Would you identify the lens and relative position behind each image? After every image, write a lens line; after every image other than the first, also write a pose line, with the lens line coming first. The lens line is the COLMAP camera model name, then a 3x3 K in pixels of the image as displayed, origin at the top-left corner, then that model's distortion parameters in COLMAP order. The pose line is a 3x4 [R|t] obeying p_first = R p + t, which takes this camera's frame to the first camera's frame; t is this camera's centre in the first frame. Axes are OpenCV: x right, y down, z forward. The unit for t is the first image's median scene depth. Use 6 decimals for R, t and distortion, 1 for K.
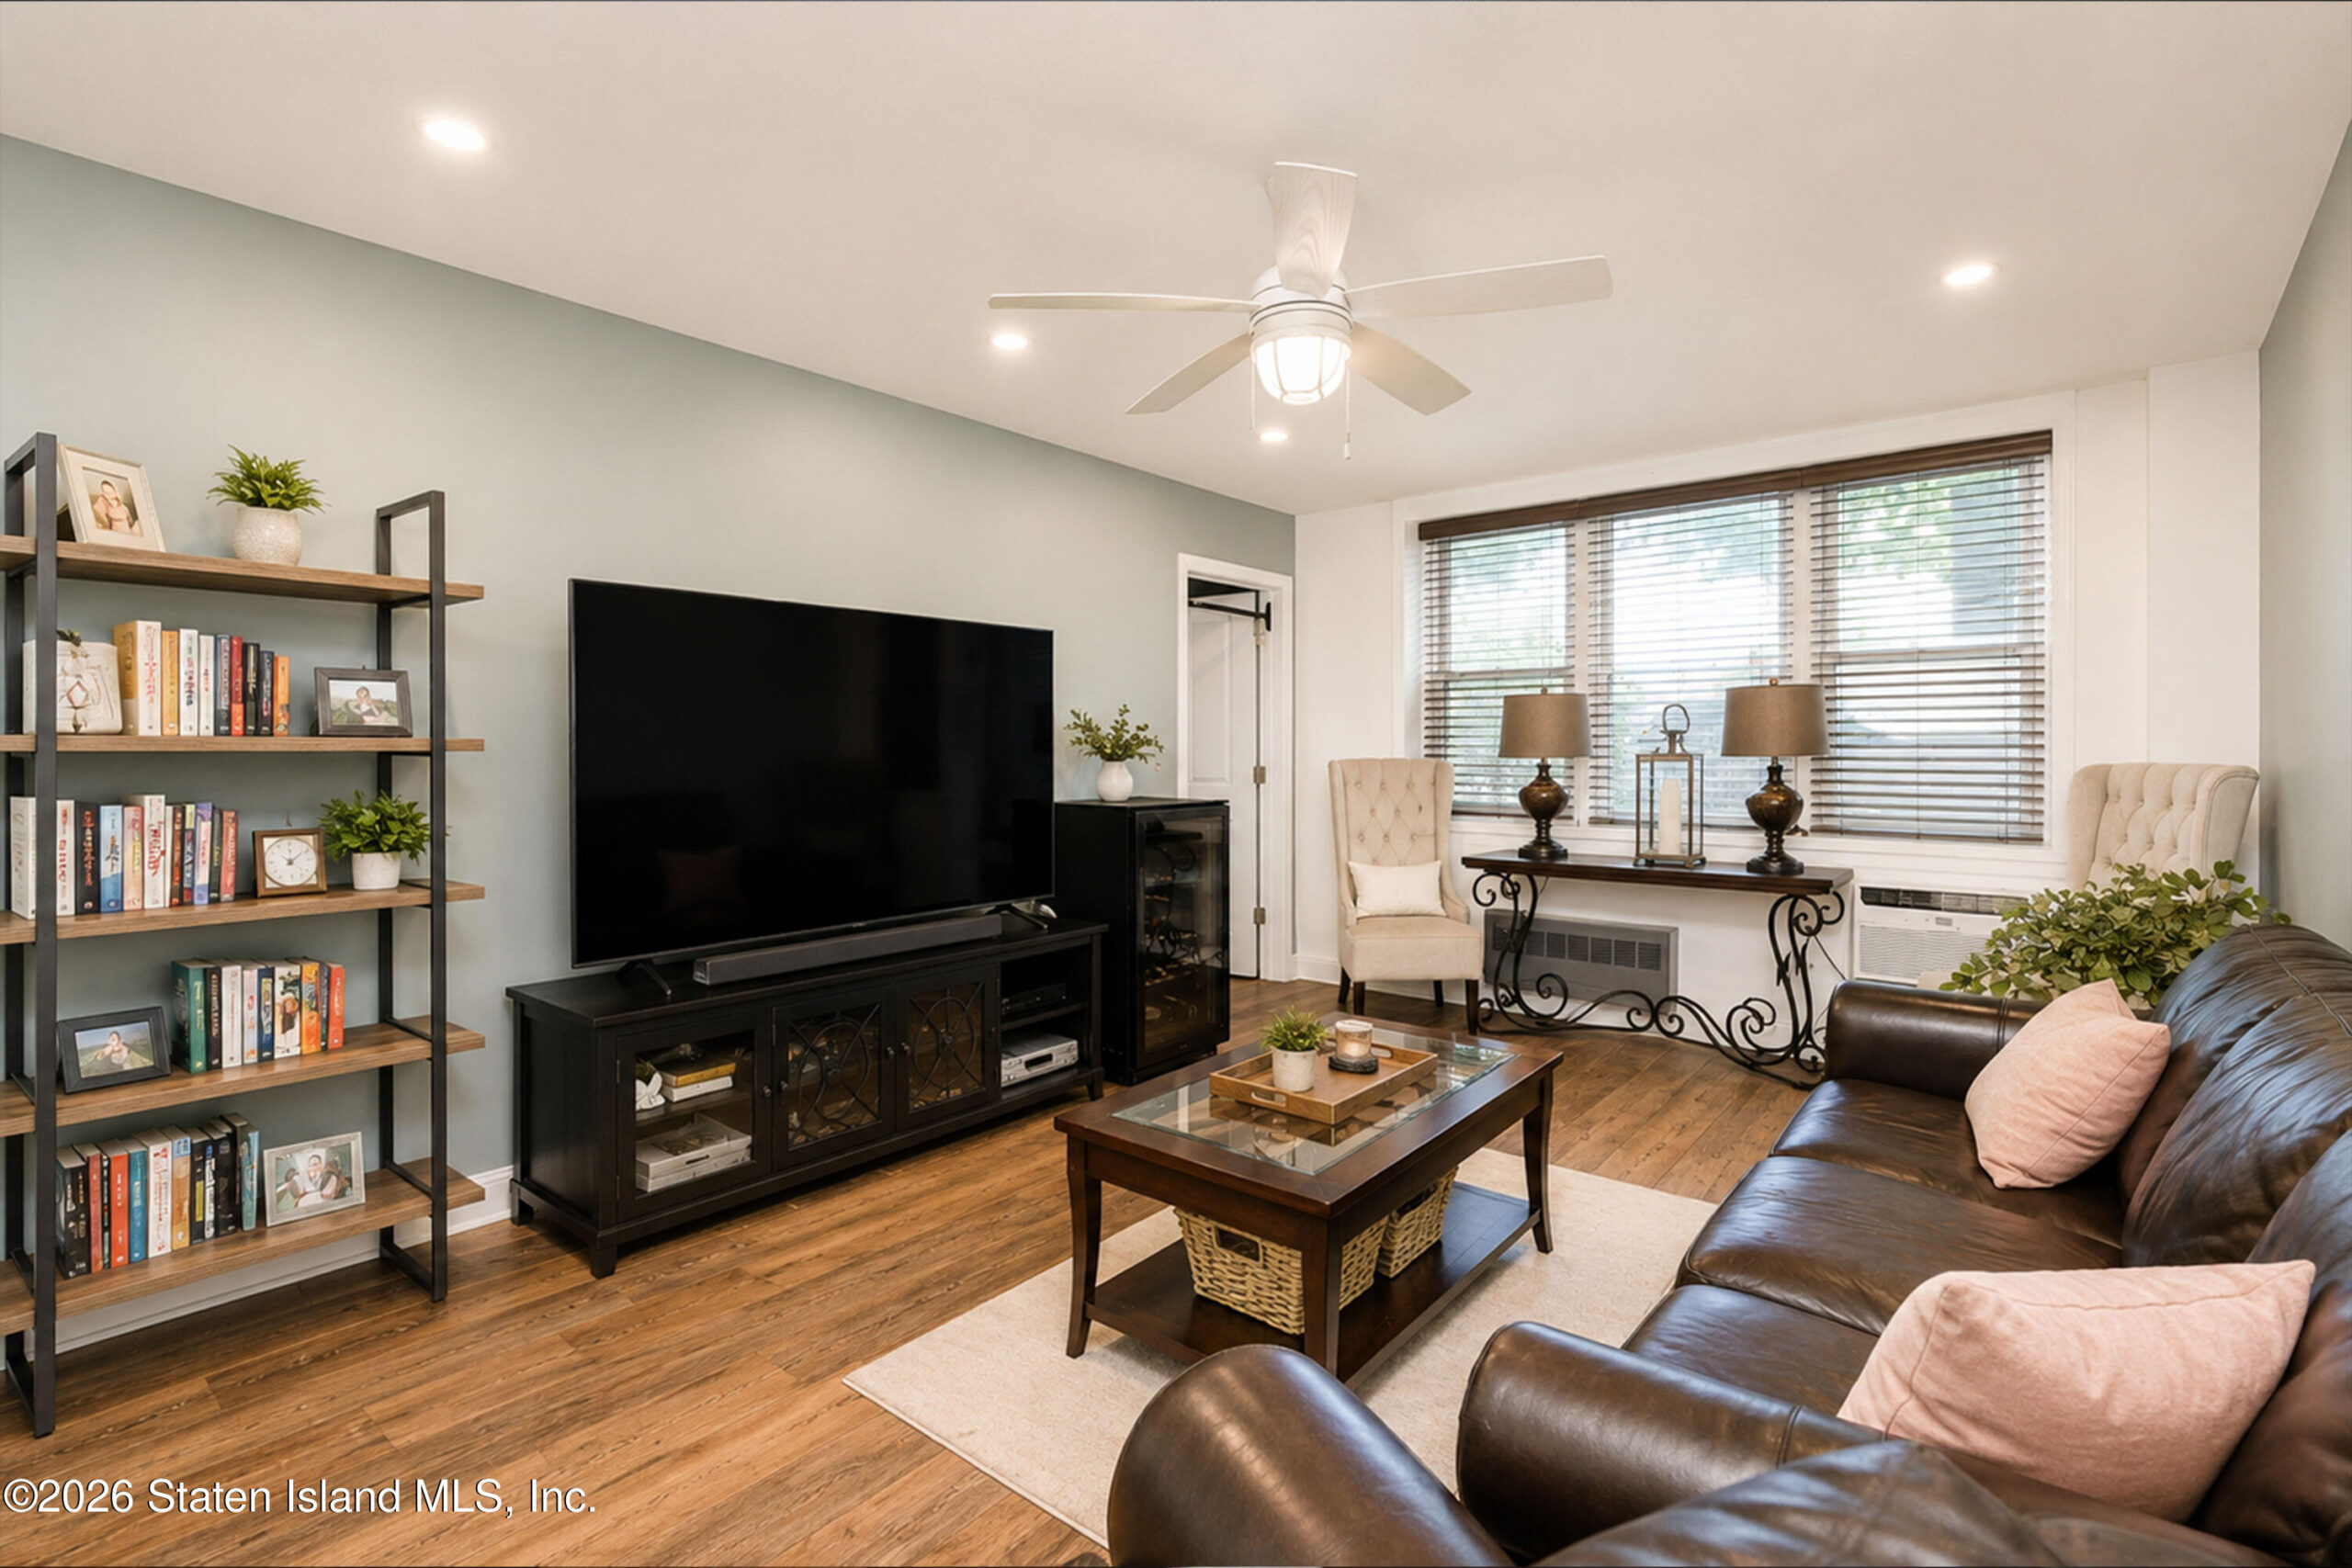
lens RADIAL K [[1055.6, 0, 1182.5], [0, 1055.6, 768.4], [0, 0, 1]] dist [-0.022301, 0.000036]
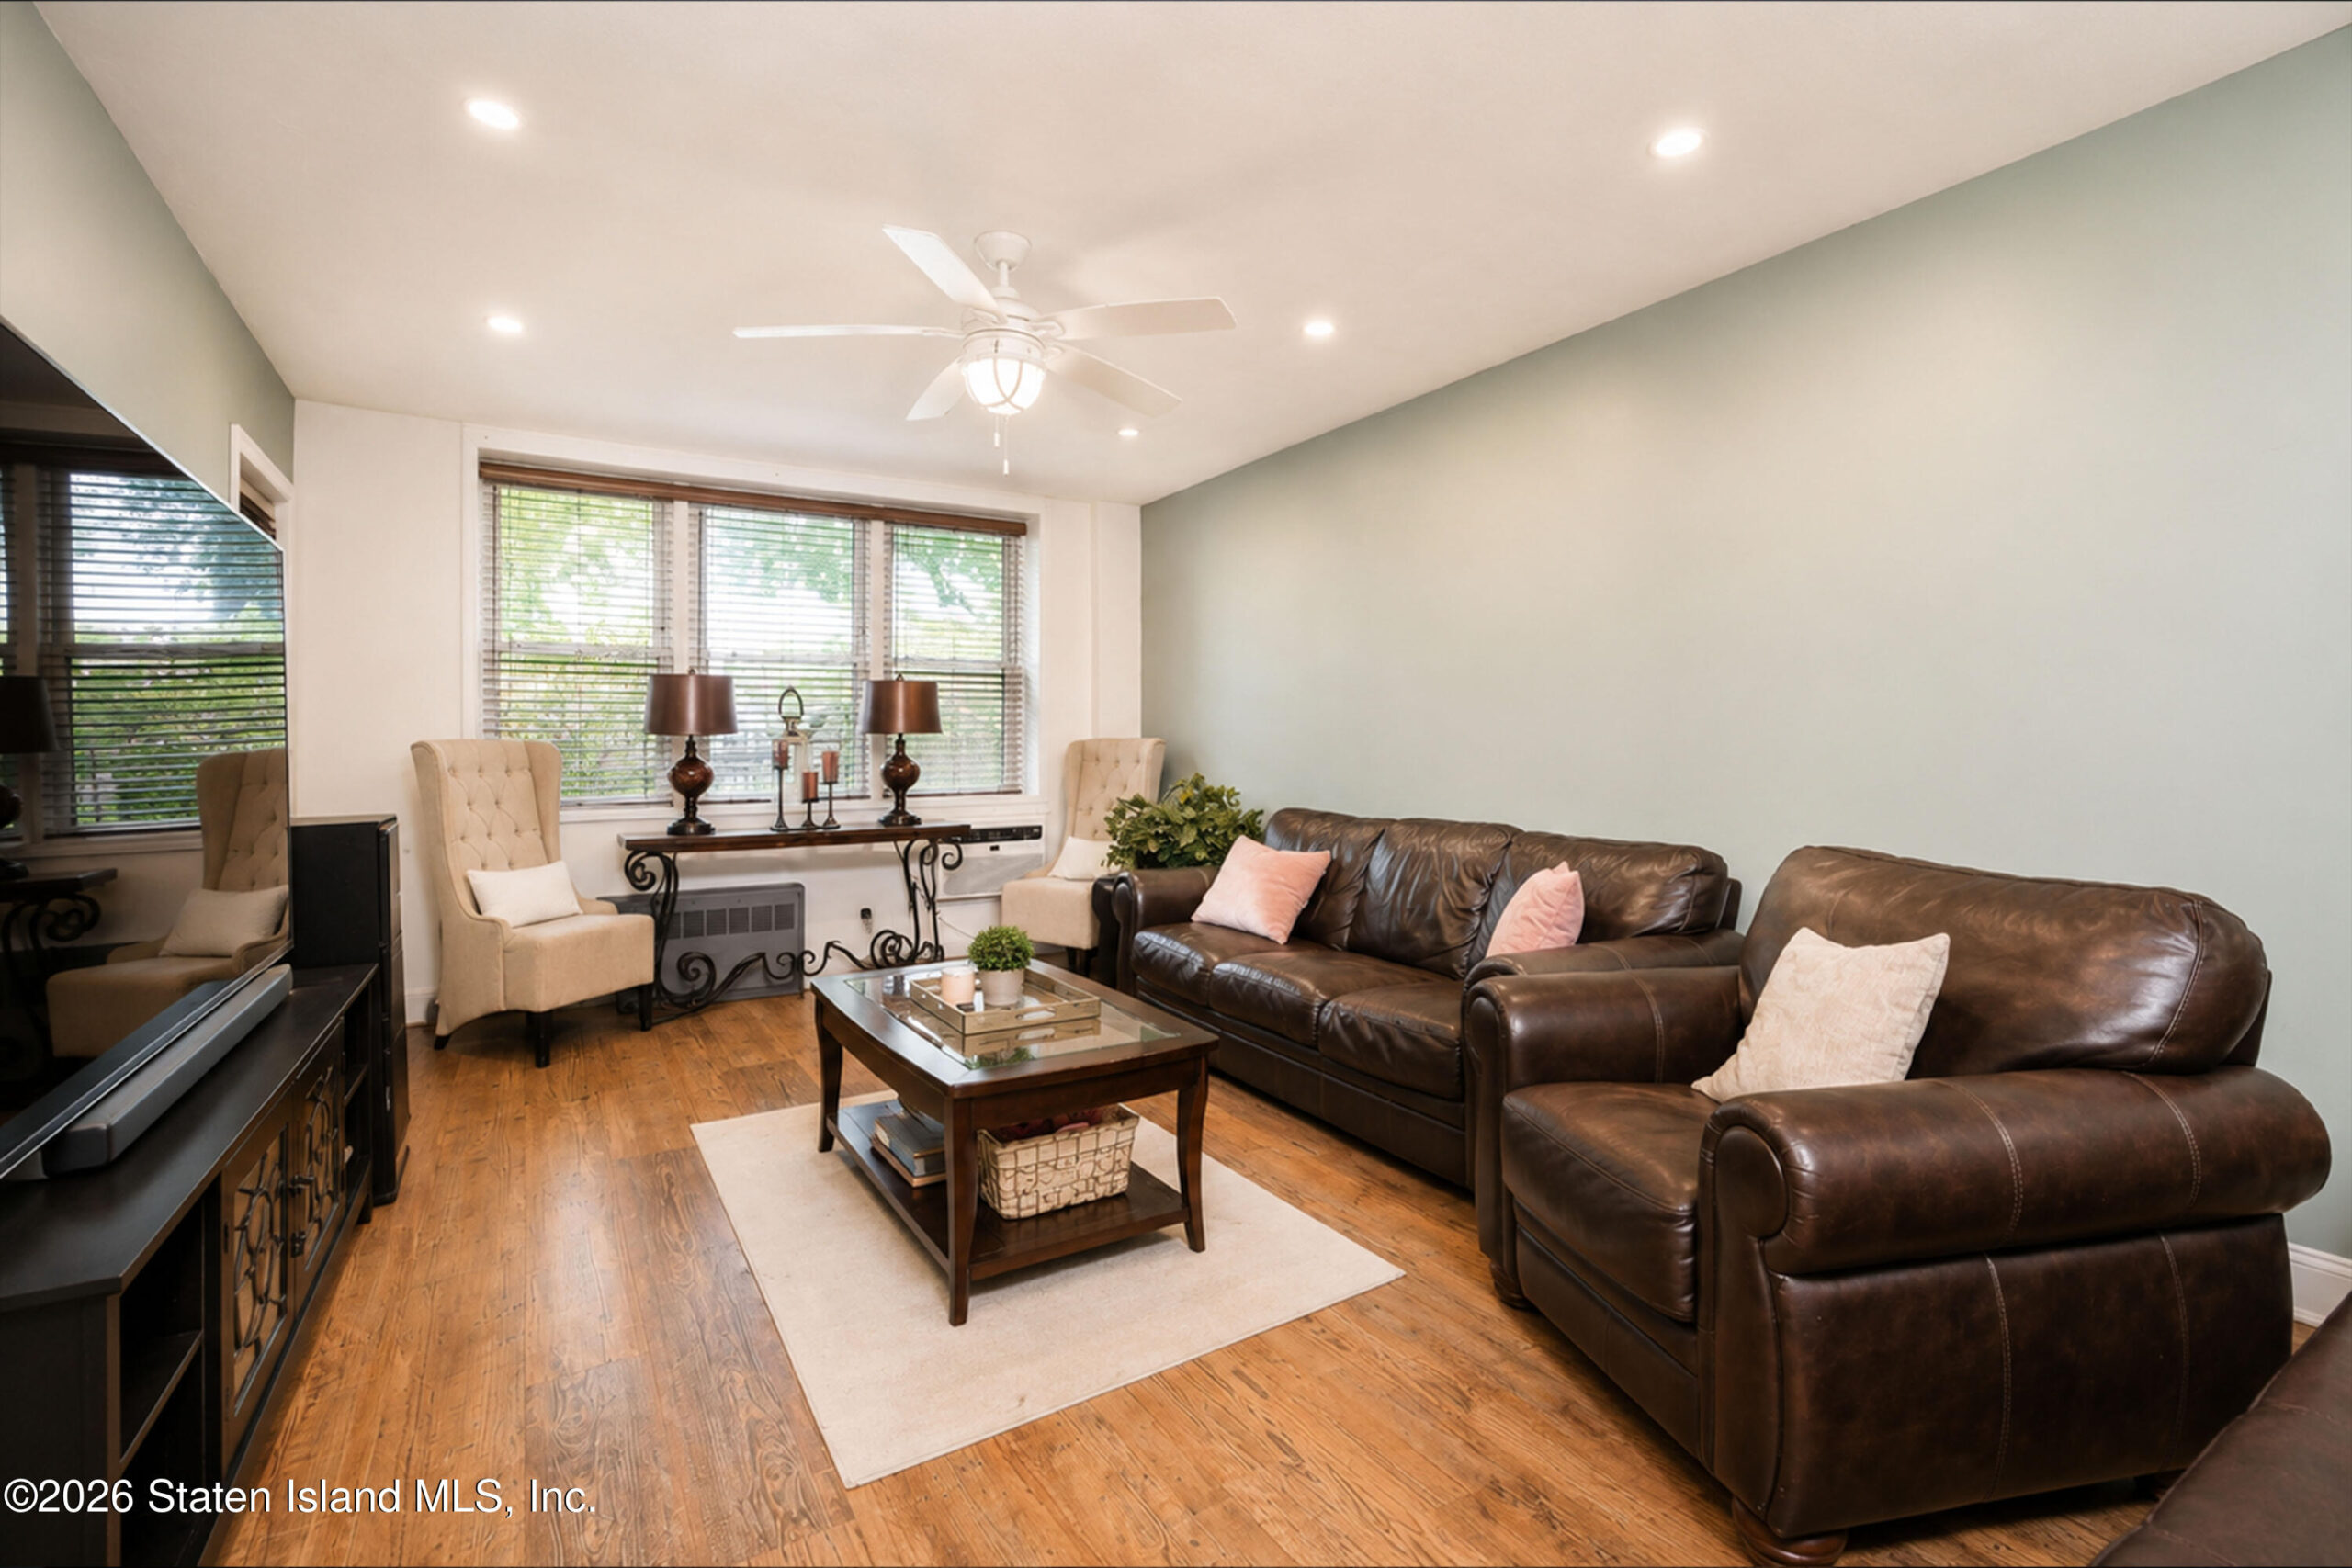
lens RADIAL K [[1055.6, 0, 1182.5], [0, 1055.6, 768.4], [0, 0, 1]] dist [-0.022301, 0.000036]
pose [[0.317650, -0.018722, 0.948023, -0.460965], [0.017541, 0.999750, 0.013867, 0.017068], [-0.948046, 0.012224, 0.317899, 0.239176]]
